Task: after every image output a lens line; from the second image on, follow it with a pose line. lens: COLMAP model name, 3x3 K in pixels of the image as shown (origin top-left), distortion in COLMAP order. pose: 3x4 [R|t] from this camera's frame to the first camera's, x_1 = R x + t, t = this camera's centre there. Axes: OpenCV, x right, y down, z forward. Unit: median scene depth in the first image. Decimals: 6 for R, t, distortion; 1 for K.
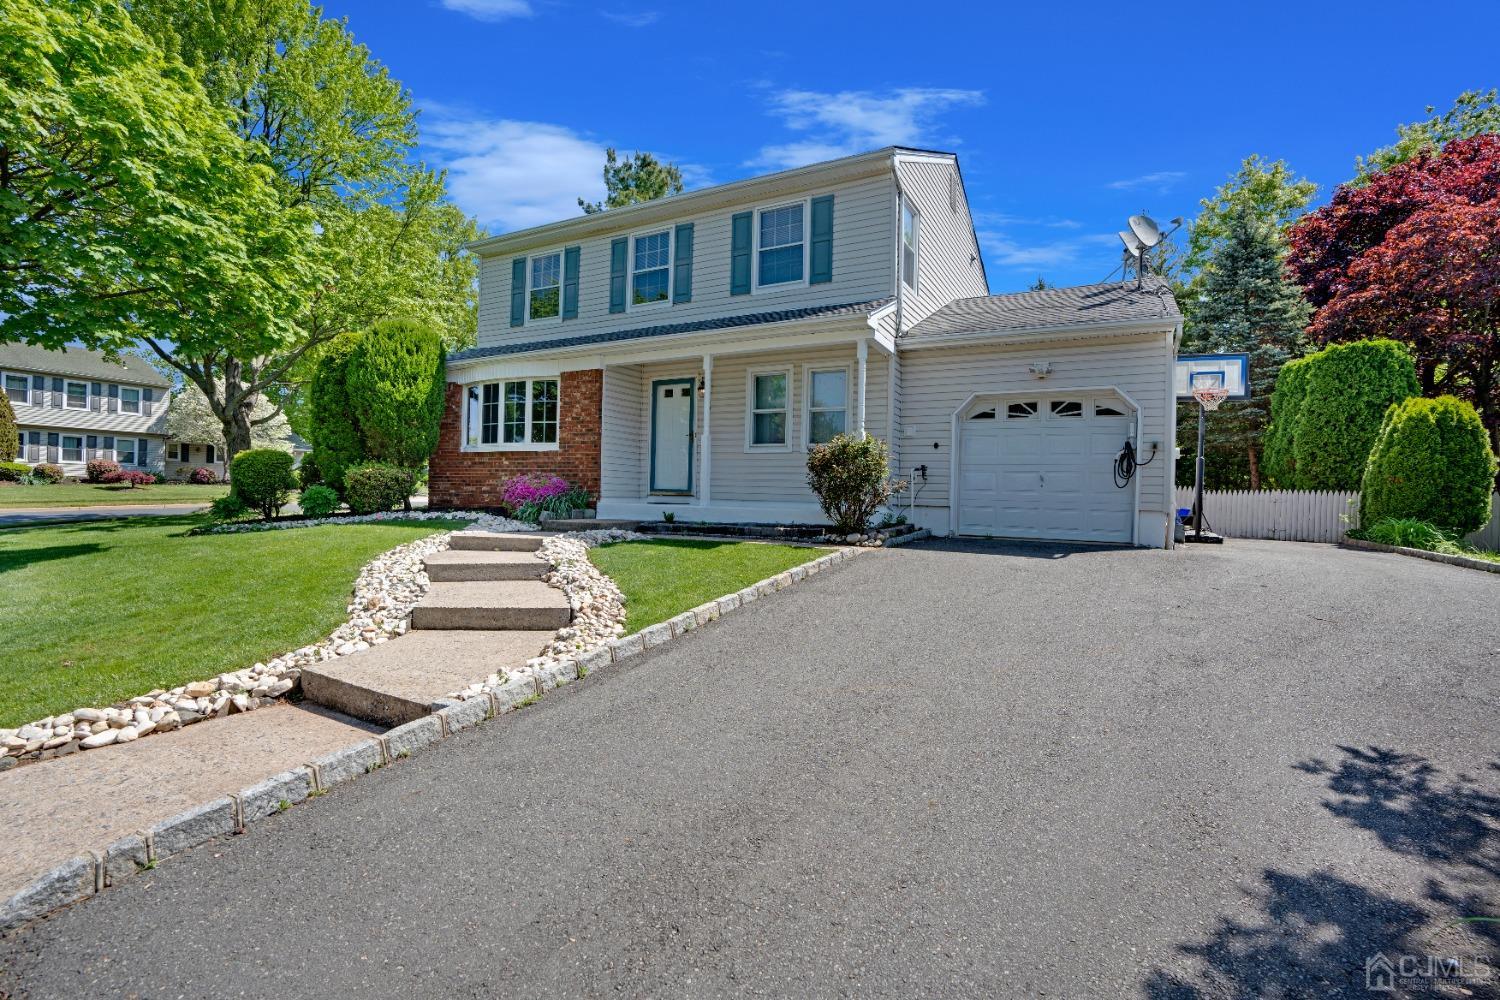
lens RADIAL K [[693.9, 0, 750.4], [0, 693.9, 492.9], [0, 0, 1]] dist [-0.027418, -0.000031]
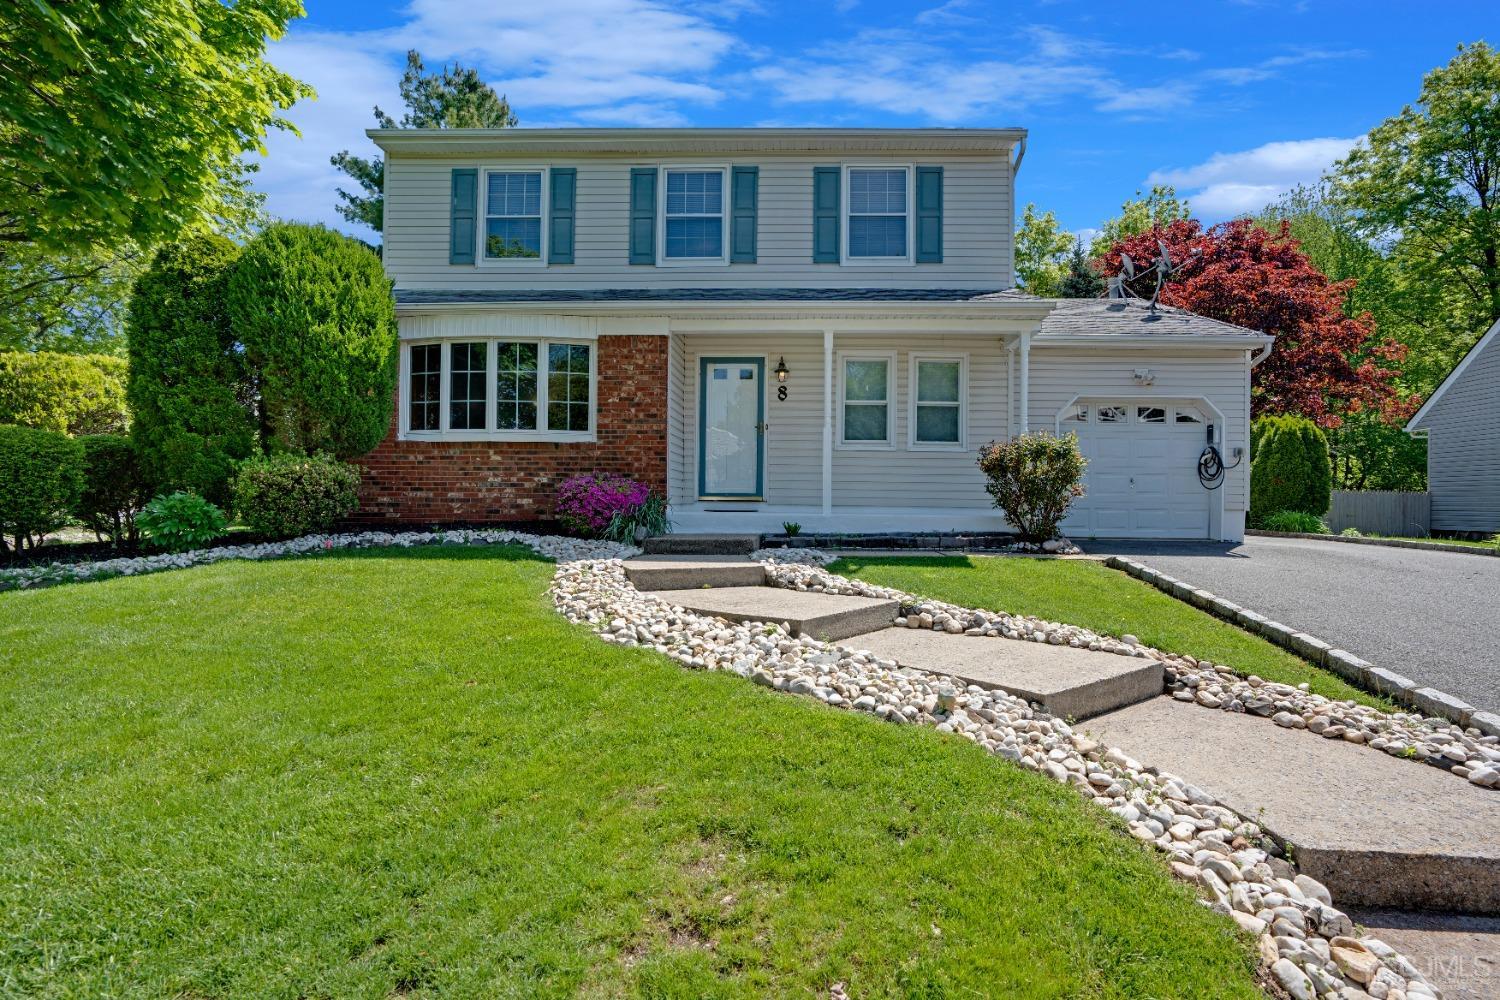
lens RADIAL K [[712.6, 0, 732.7], [0, 712.6, 496.3], [0, 0, 1]] dist [-0.014513, 0.000517]
pose [[0.889209, -0.010738, 0.457374, -0.493887], [0.008974, 0.999942, 0.006030, -0.007406], [-0.457412, -0.001258, 0.889254, 0.265348]]
